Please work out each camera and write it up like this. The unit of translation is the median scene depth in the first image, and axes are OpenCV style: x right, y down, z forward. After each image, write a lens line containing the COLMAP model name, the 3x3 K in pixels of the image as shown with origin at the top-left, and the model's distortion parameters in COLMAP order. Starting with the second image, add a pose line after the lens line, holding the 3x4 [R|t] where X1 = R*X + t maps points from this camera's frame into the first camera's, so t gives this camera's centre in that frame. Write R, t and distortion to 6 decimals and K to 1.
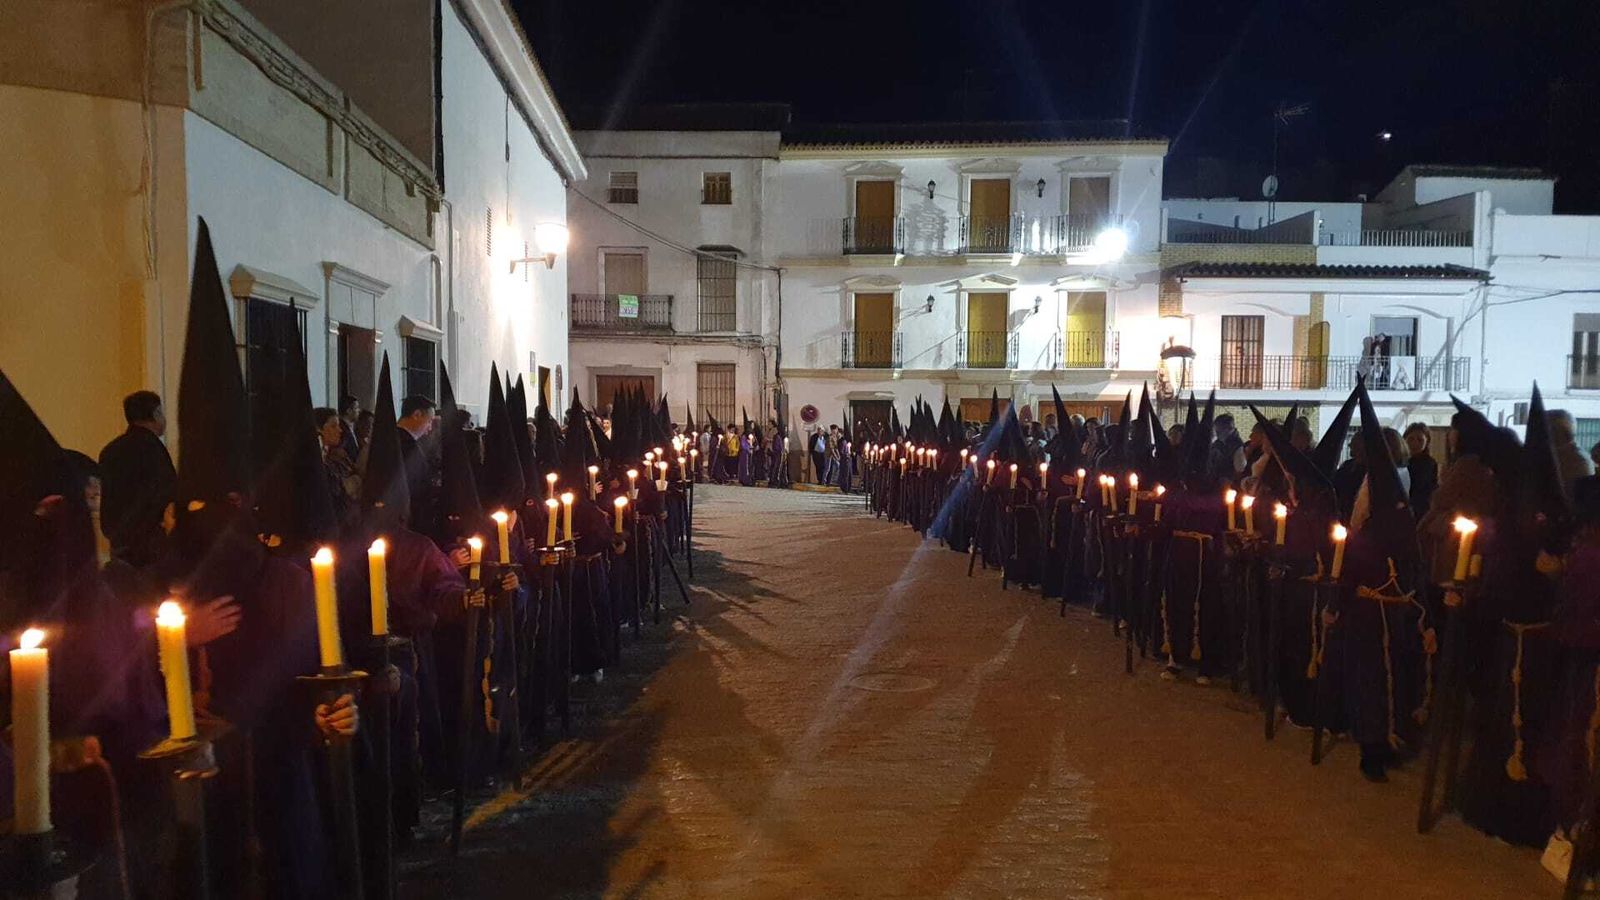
lens RADIAL K [[1203.8, 0, 802.6], [0, 1203.8, 479.7], [0, 0, 1]] dist [0.063335, -0.133982]
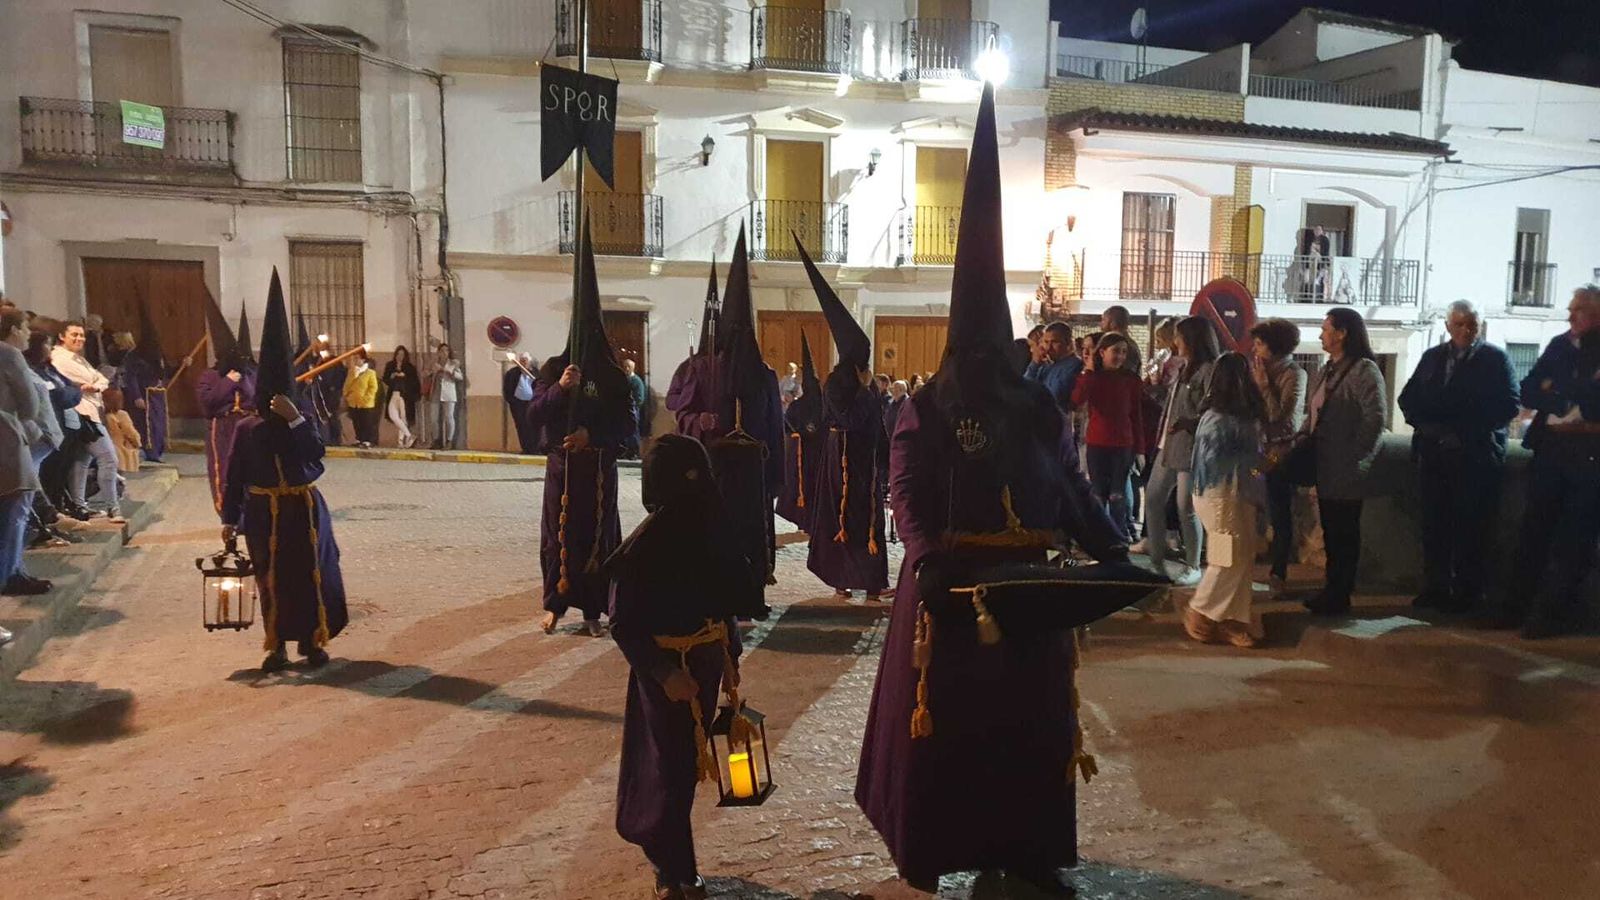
lens RADIAL K [[1087.8, 0, 800.0], [0, 1087.8, 450.0], [0, 0, 1]] dist [0.069710, -0.087362]
pose [[0.961070, -0.024139, 0.275249, -0.003500], [0.007483, 0.998085, 0.061403, -0.029559], [-0.276204, -0.056953, 0.959410, 0.449317]]
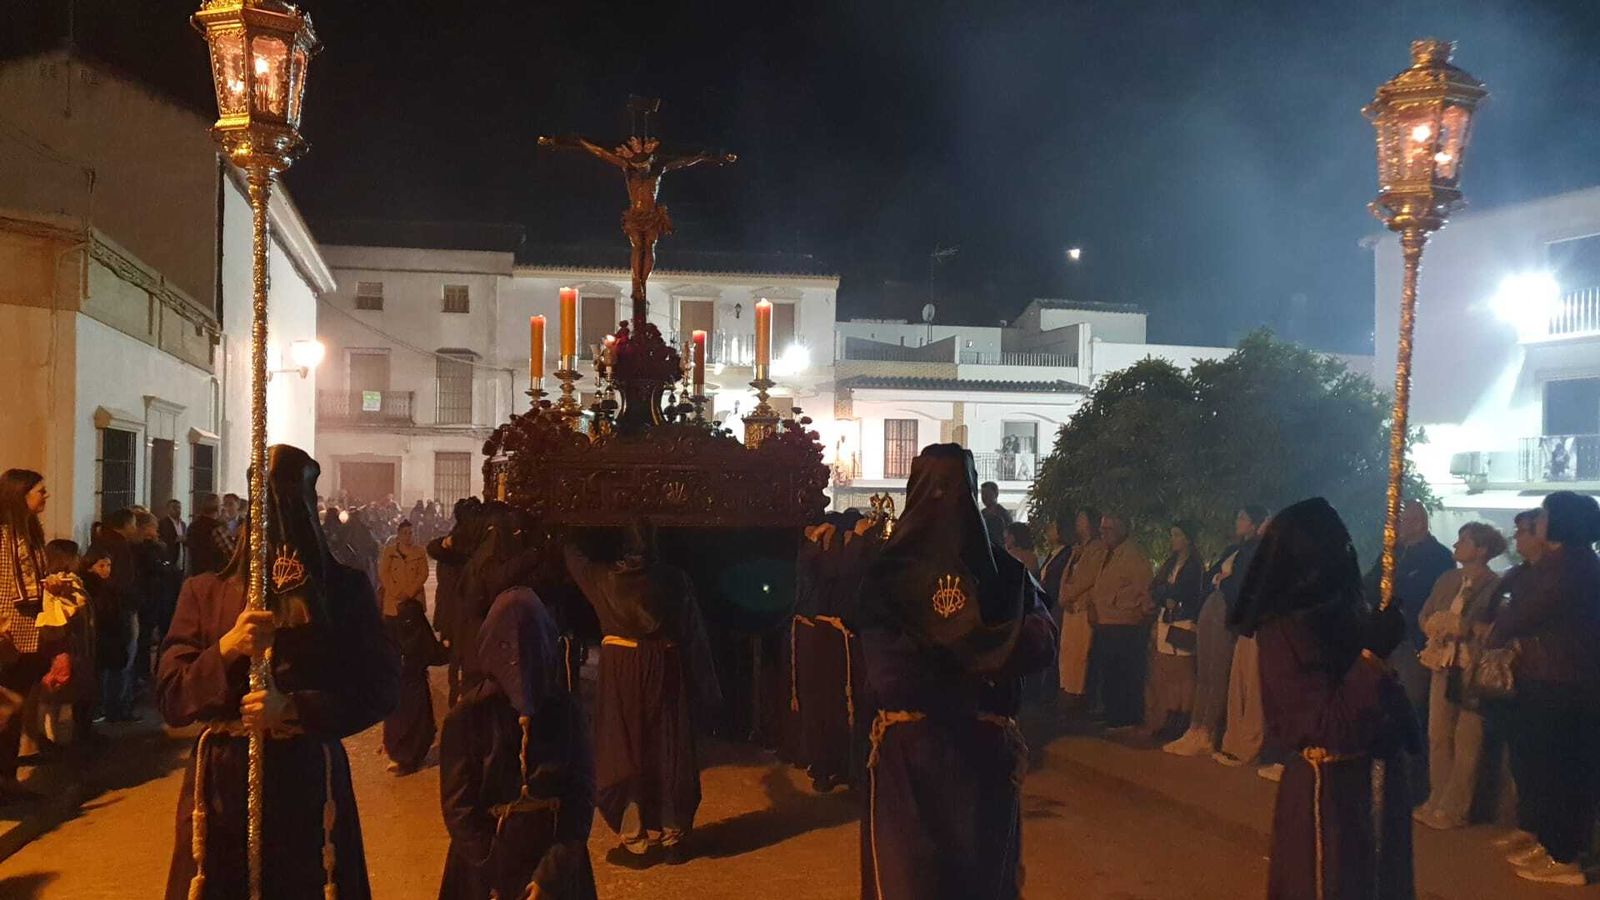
lens RADIAL K [[1210.8, 0, 800.8], [0, 1210.8, 483.8], [0, 0, 1]] dist [0.091268, -0.055624]
pose [[0.980206, 0.005413, 0.197908, 0.020924], [0.006878, 0.998092, -0.061363, 0.004556], [-0.197863, 0.061509, 0.978298, -0.178100]]
